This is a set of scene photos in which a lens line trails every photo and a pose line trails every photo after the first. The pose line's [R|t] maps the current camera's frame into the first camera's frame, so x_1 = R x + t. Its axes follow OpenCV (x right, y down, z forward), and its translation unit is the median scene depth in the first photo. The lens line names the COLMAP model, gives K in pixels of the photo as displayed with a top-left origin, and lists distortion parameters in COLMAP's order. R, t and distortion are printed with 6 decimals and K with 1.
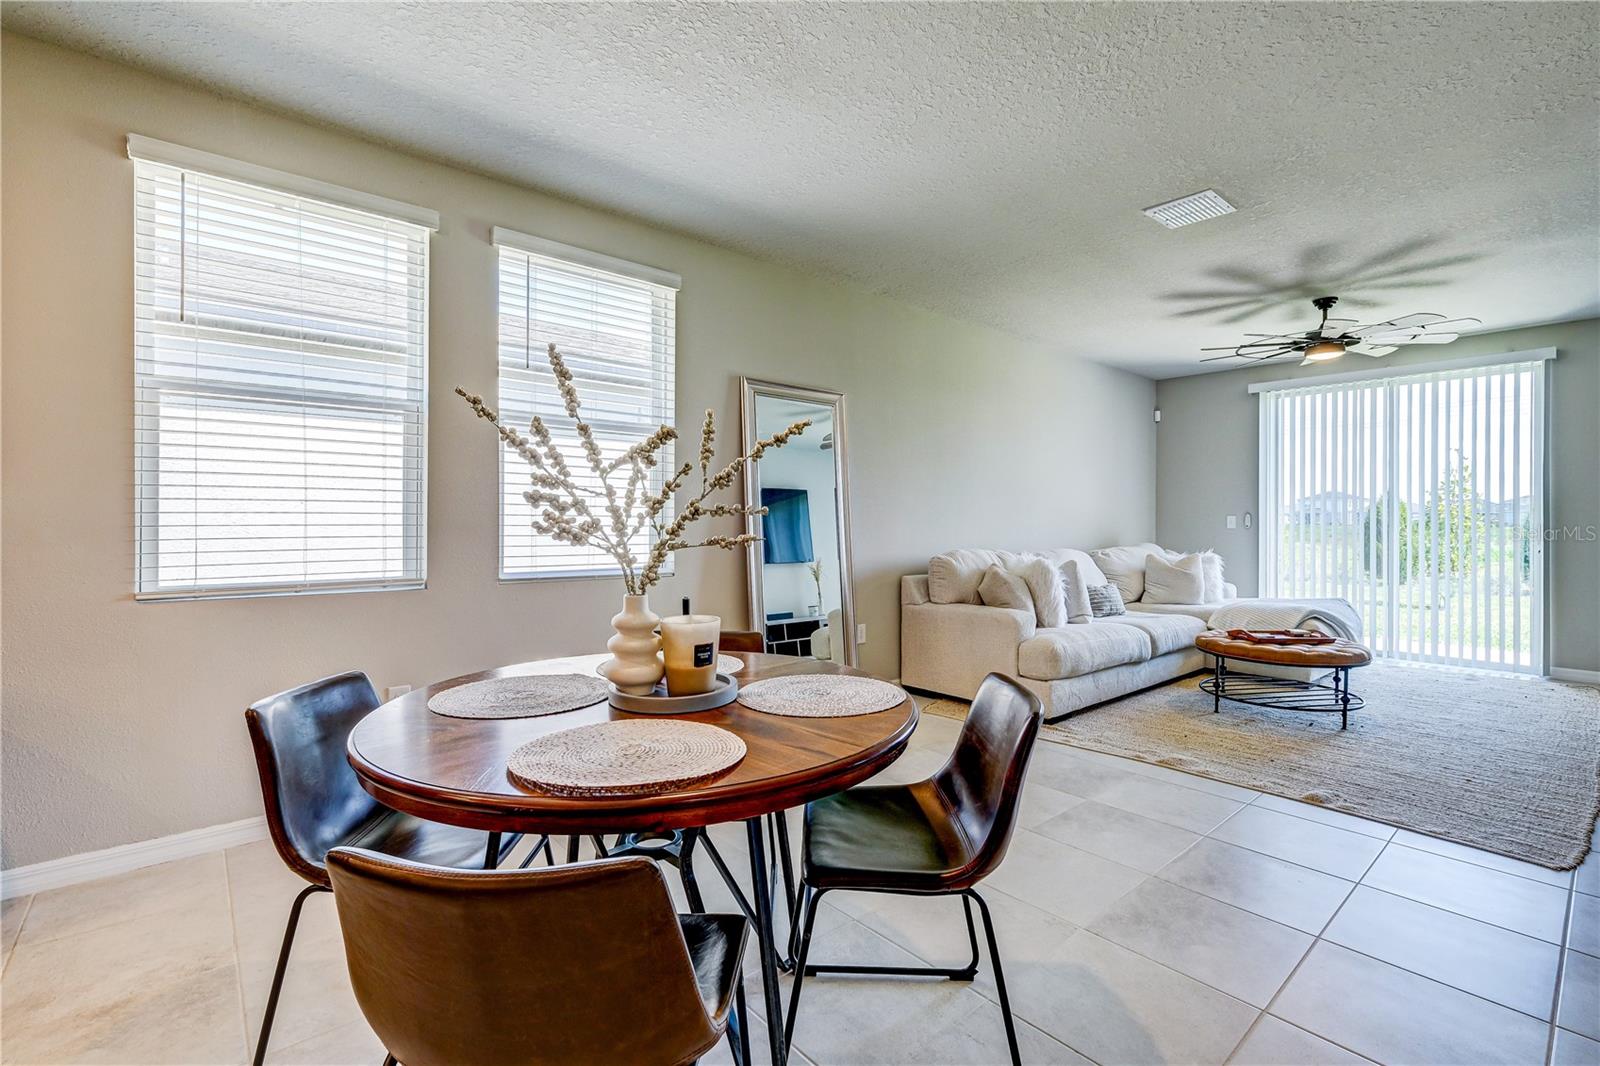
lens RADIAL K [[707.6, 0, 806.4], [0, 707.6, 518.6], [0, 0, 1]] dist [-0.005707, 0.001039]
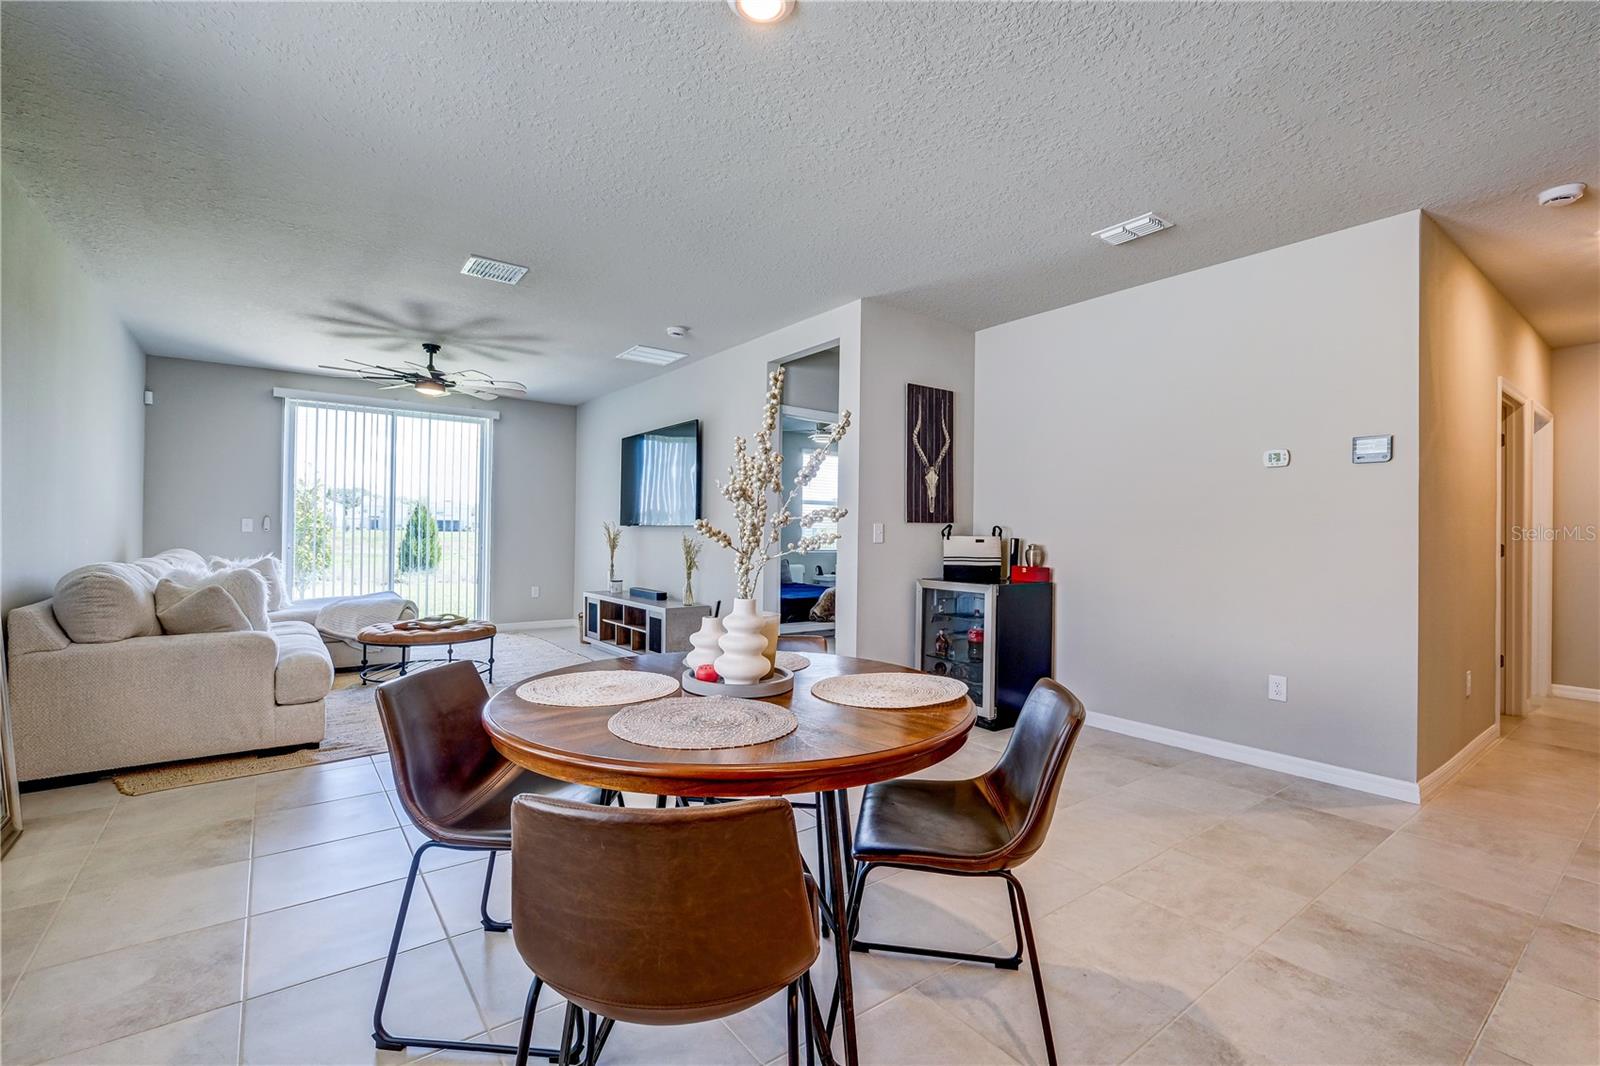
lens RADIAL K [[707.6, 0, 798.0], [0, 707.6, 533.5], [0, 0, 1]] dist [-0.005707, 0.001039]
pose [[0.084529, -0.001386, 0.996420, -0.442904], [-0.017389, 0.999845, 0.002866, 0.000609], [-0.996269, -0.017569, 0.084492, 0.267518]]
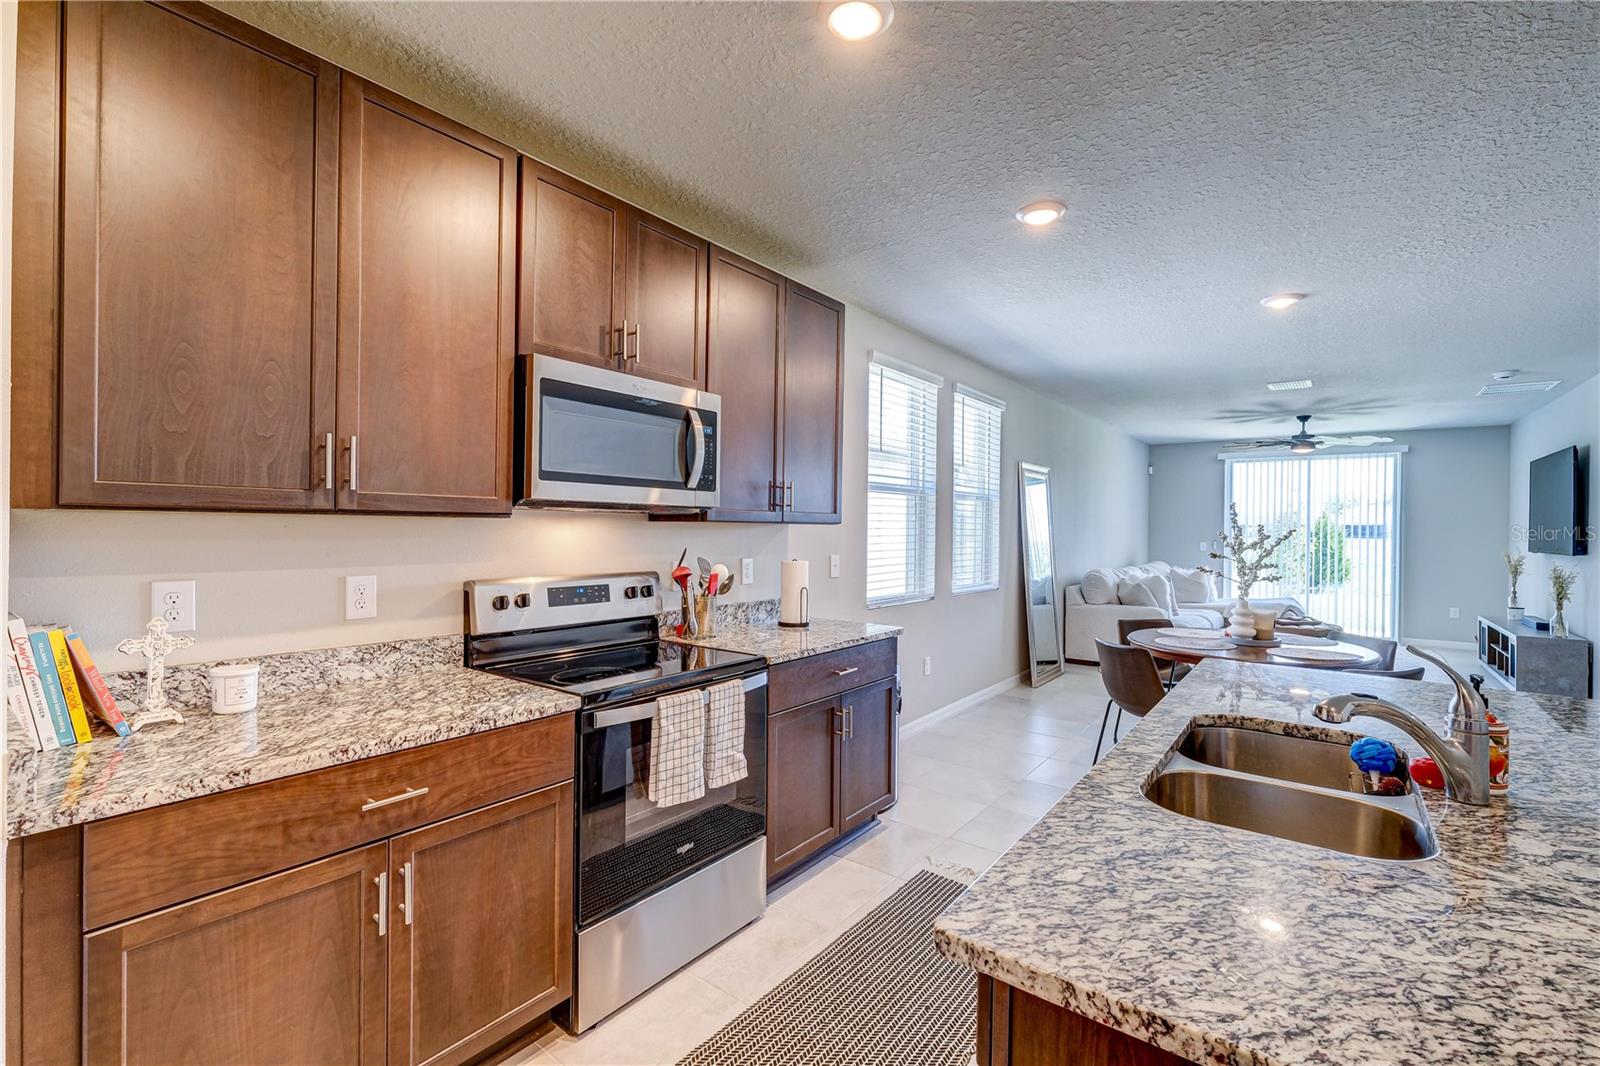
lens RADIAL K [[707.6, 0, 796.5], [0, 707.6, 523.8], [0, 0, 1]] dist [-0.005707, 0.001039]
pose [[0.979641, 0.010769, 0.200466, -0.764602], [-0.011197, 0.999937, 0.001003, -0.049459], [-0.200443, -0.003228, 0.979700, -0.377654]]
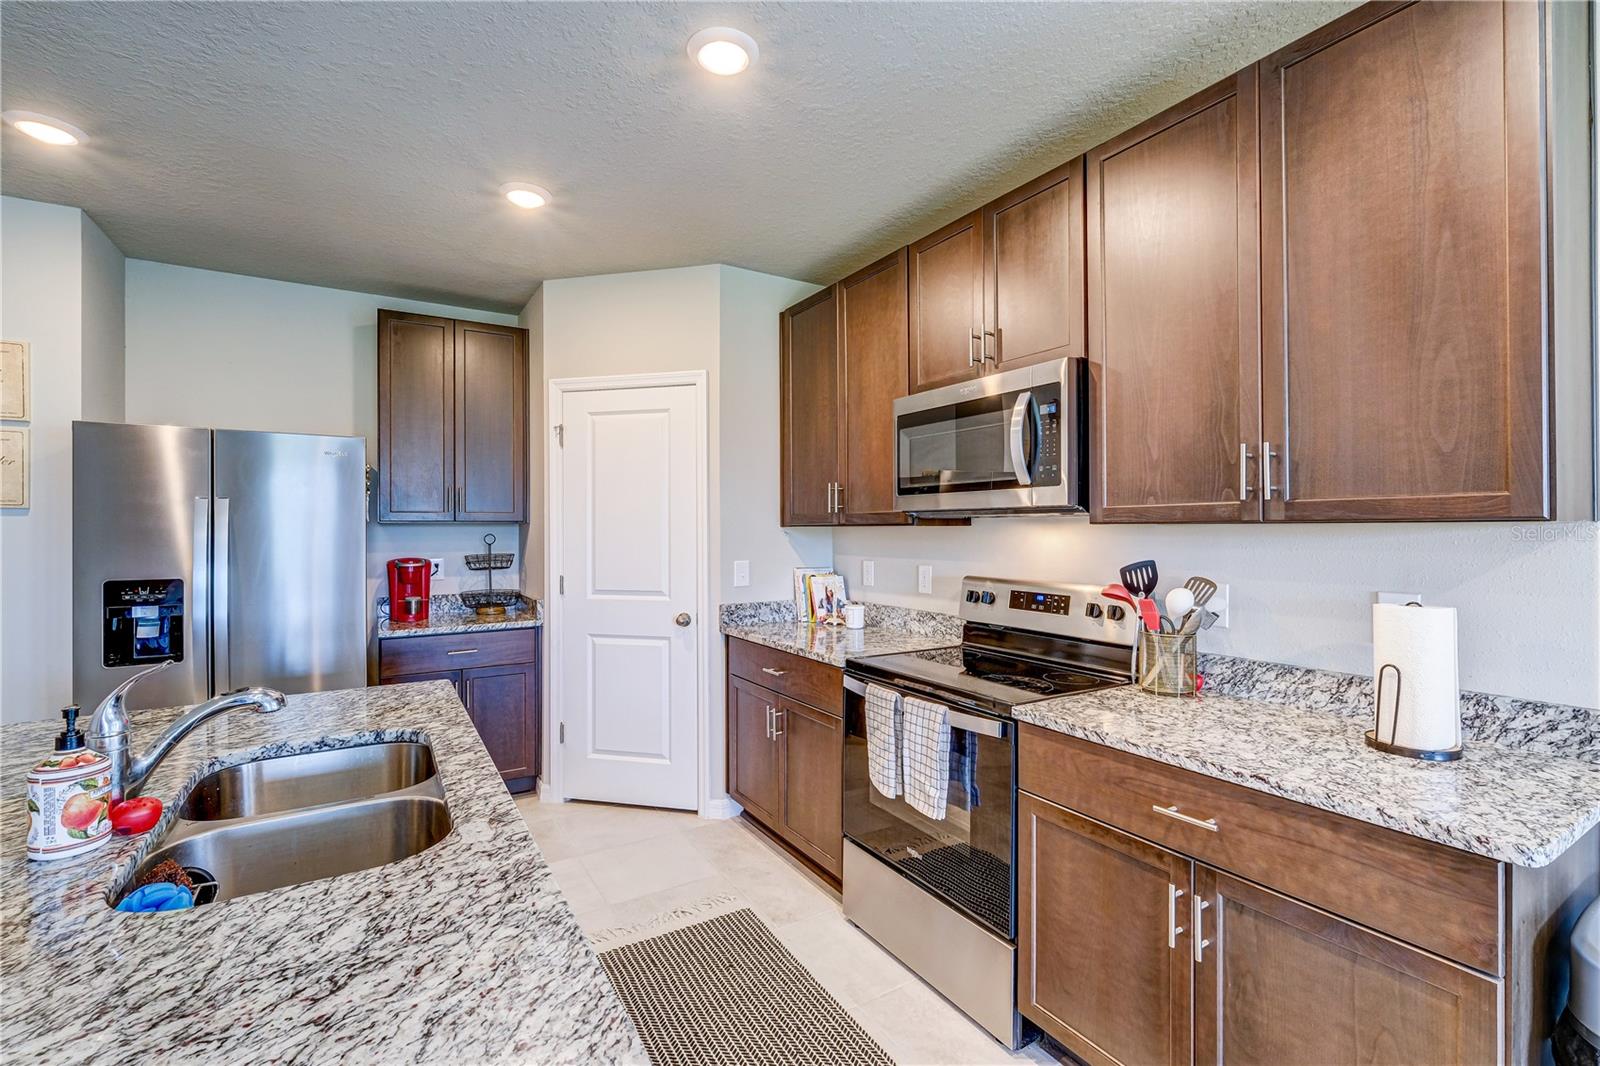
lens RADIAL K [[707.6, 0, 807.8], [0, 707.6, 530.0], [0, 0, 1]] dist [-0.005707, 0.001039]
pose [[-0.160280, 0.001752, -0.987070, -0.265330], [0.008325, 0.999965, 0.000423, -0.048193], [0.987036, -0.008149, -0.160289, 0.103958]]
